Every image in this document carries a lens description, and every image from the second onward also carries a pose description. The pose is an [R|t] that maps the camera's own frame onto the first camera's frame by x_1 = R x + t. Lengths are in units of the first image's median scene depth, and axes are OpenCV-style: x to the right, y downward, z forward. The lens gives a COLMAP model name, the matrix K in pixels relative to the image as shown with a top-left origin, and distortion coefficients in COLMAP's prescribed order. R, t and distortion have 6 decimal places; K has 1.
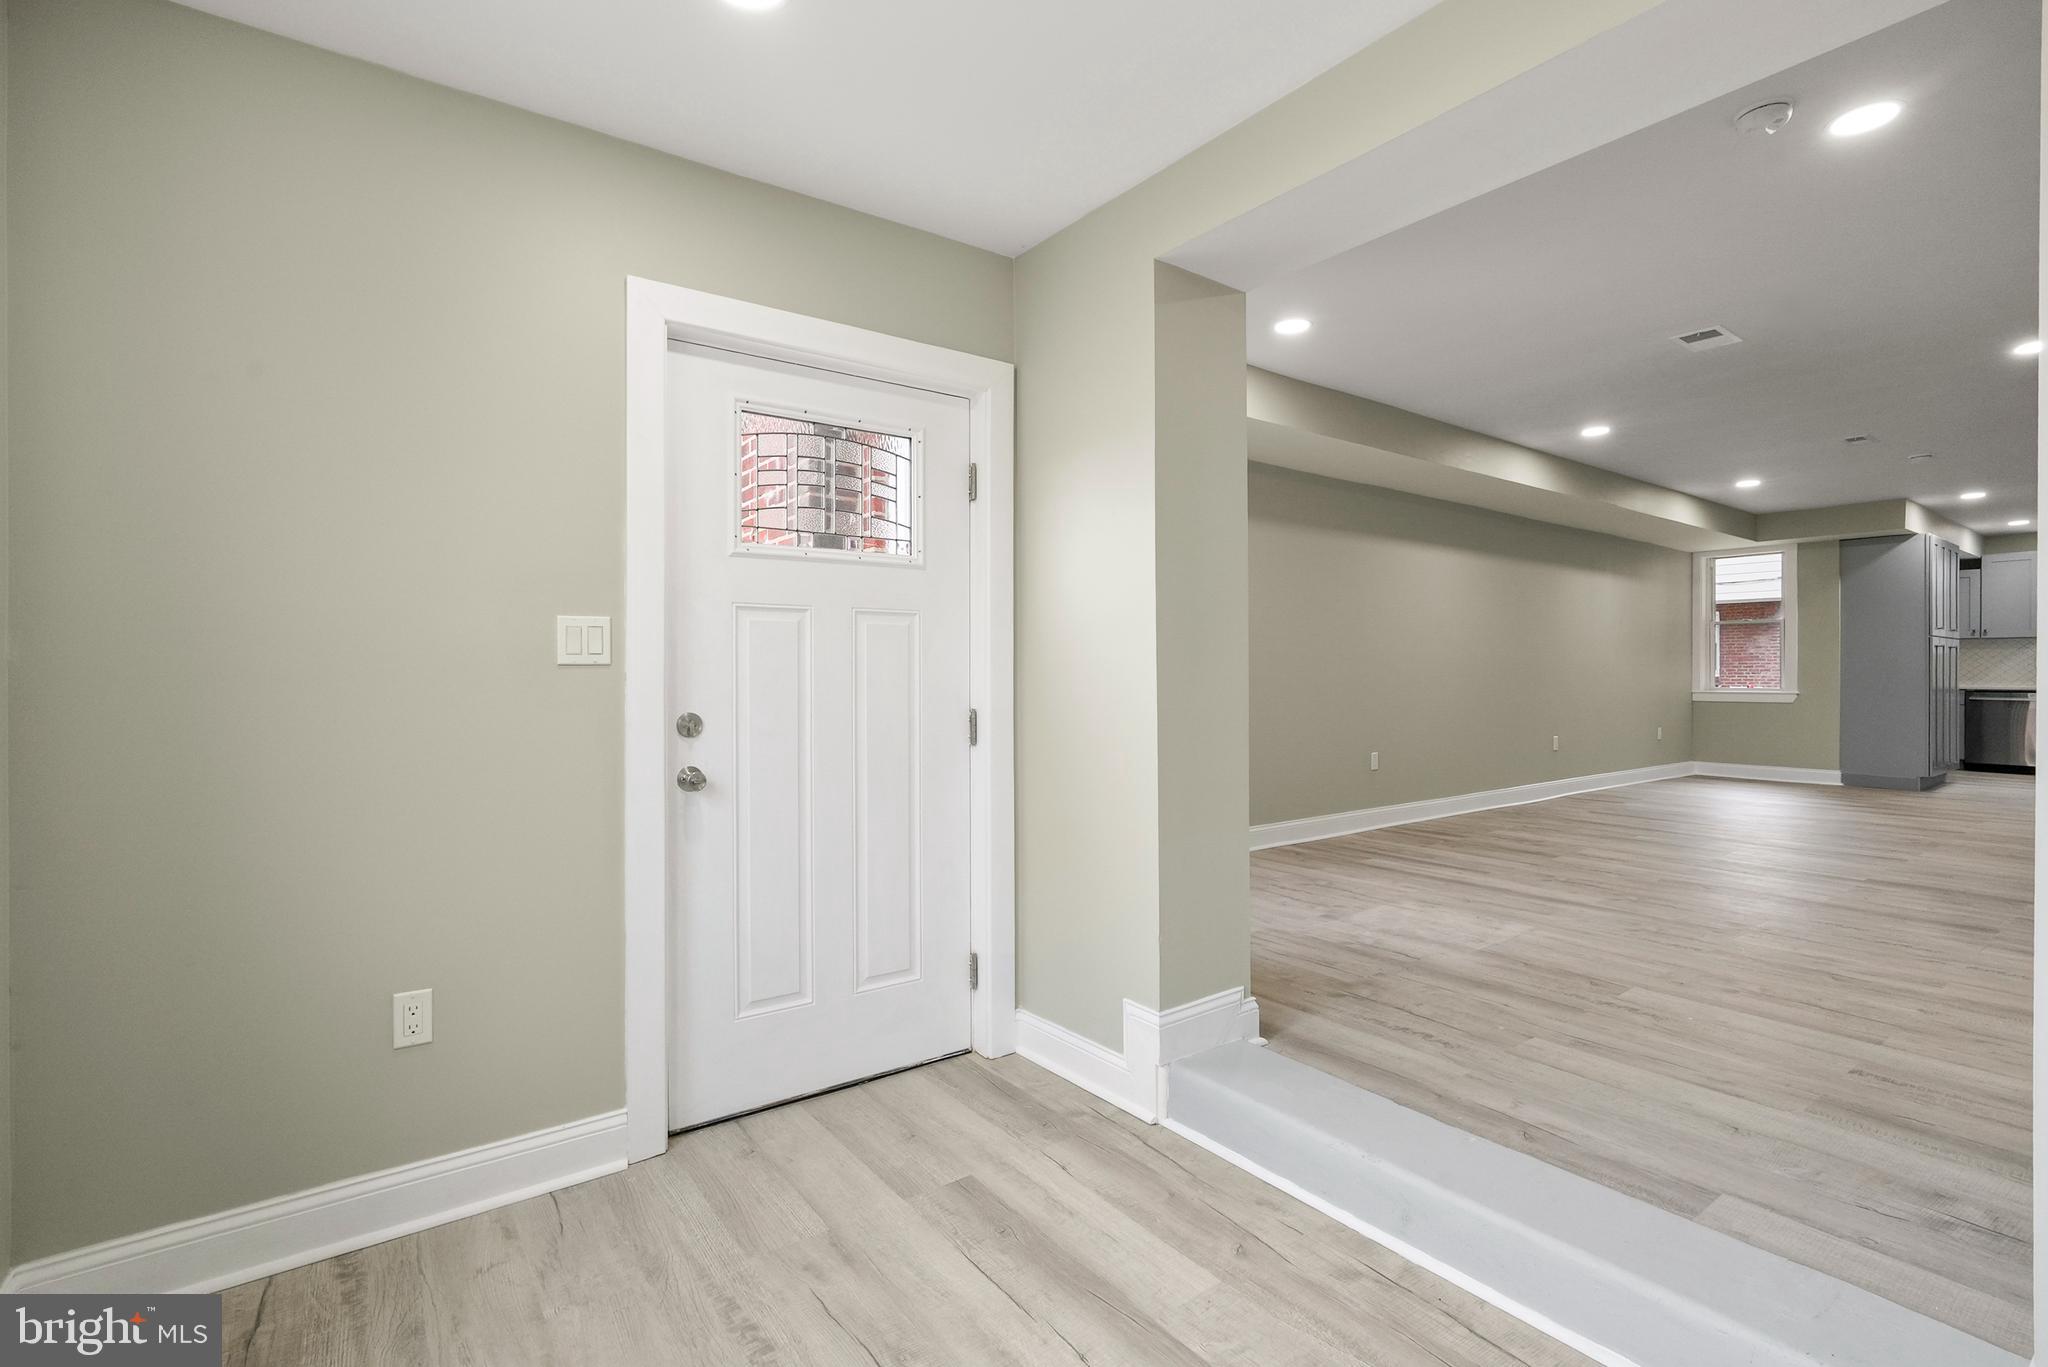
lens RADIAL K [[960.9, 0, 966.2], [0, 960.9, 677.6], [0, 0, 1]] dist [-0.011711, 0.002103]
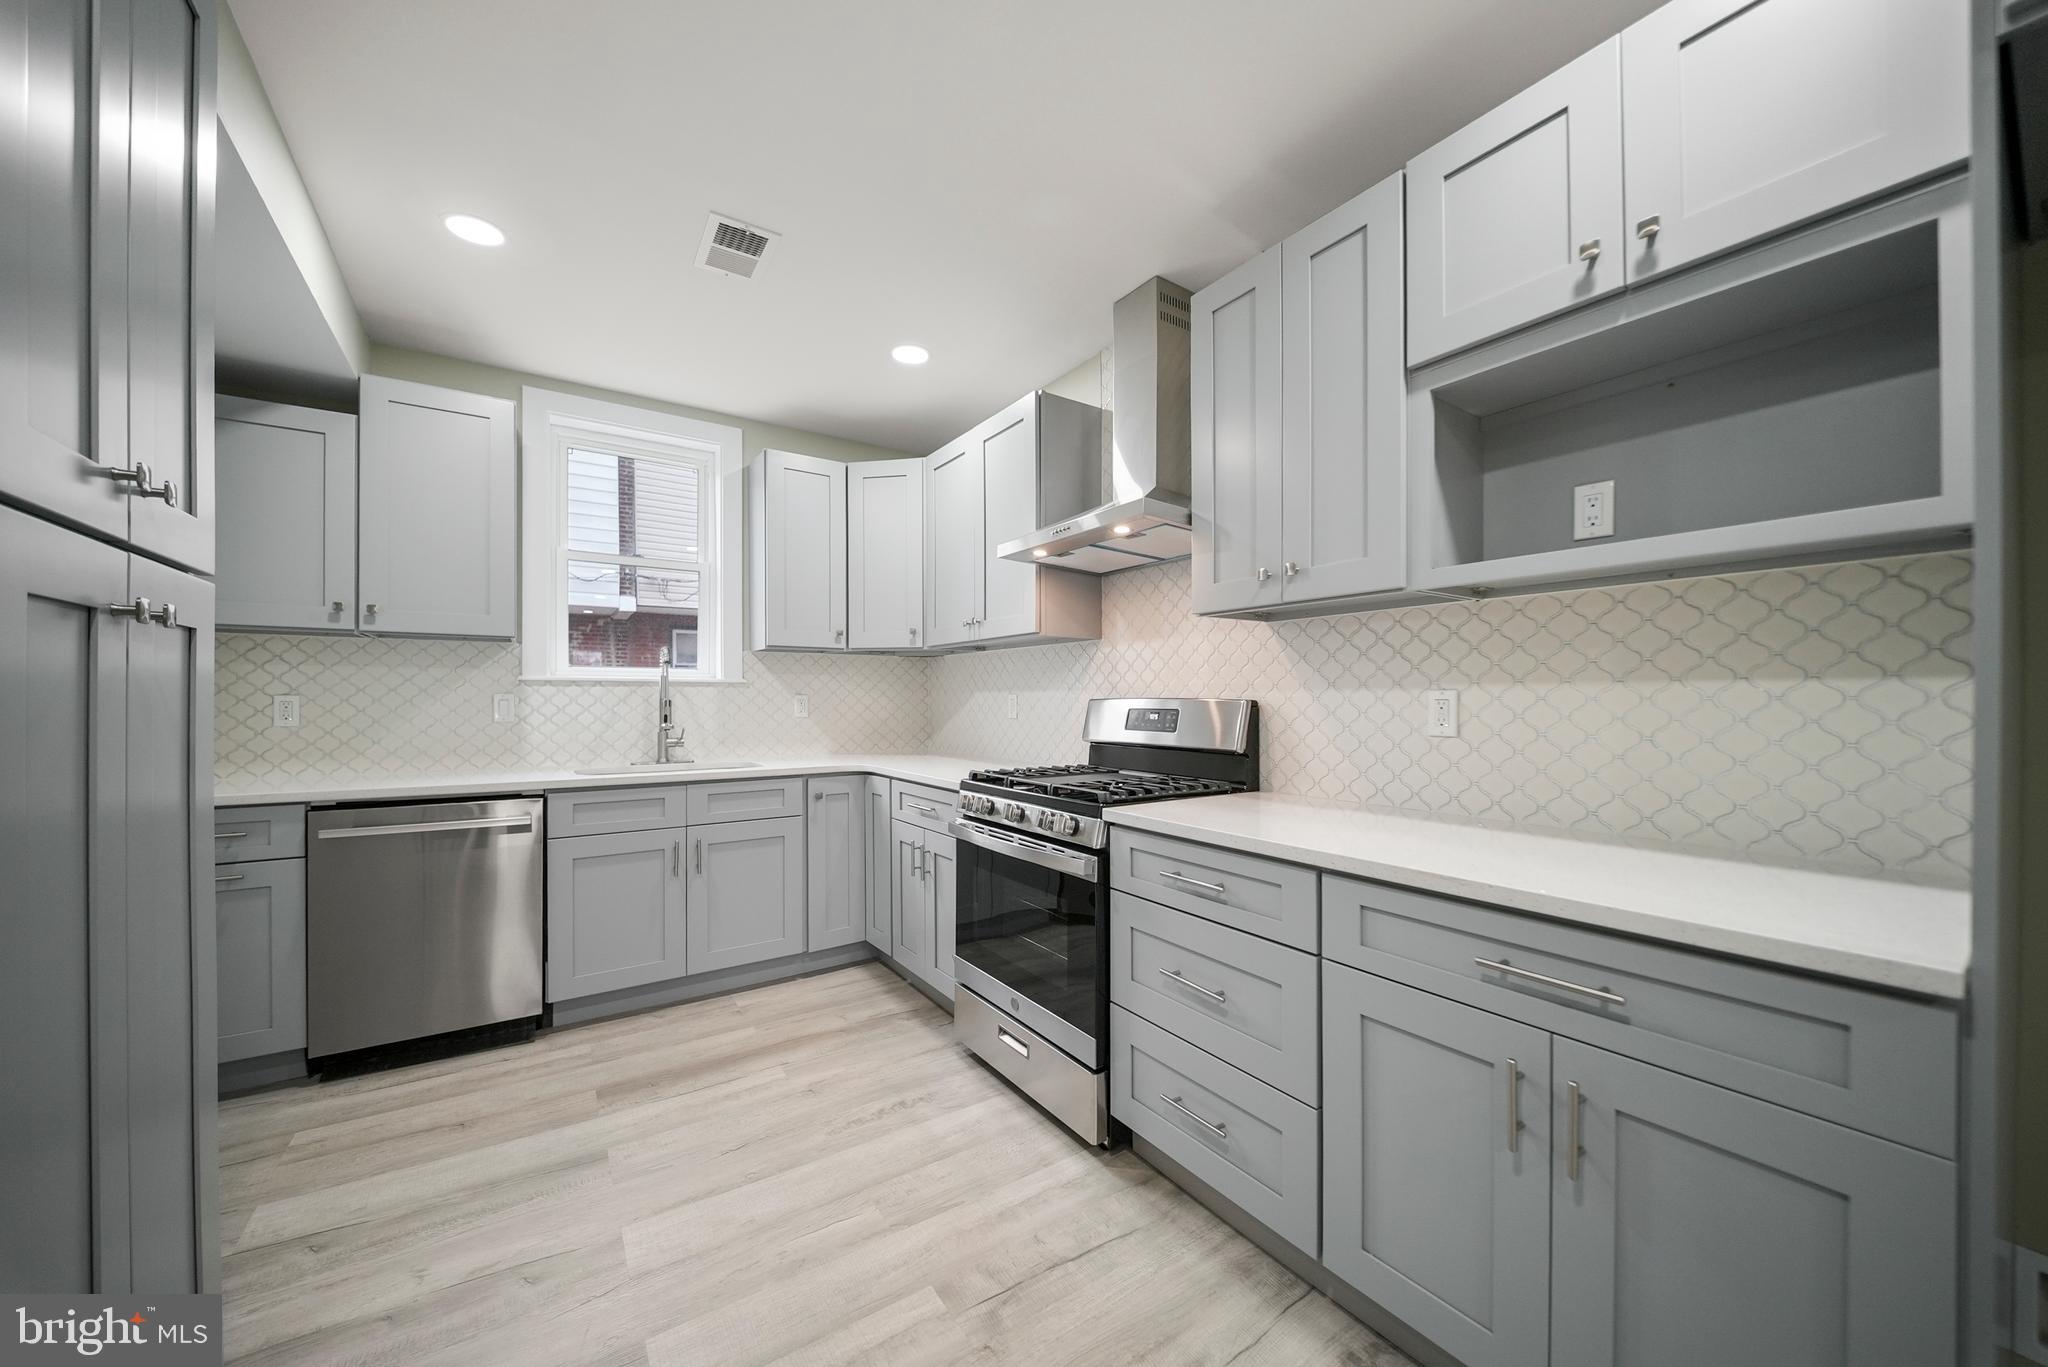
lens RADIAL K [[726.2, 0, 1033.1], [0, 726.2, 700.6], [0, 0, 1]] dist [-0.006209, -0.000902]
pose [[0.023441, -0.004032, 0.999717, 0.905001], [0.009609, 0.999947, 0.003807, -0.017997], [-0.999679, 0.009517, 0.023478, 0.837272]]
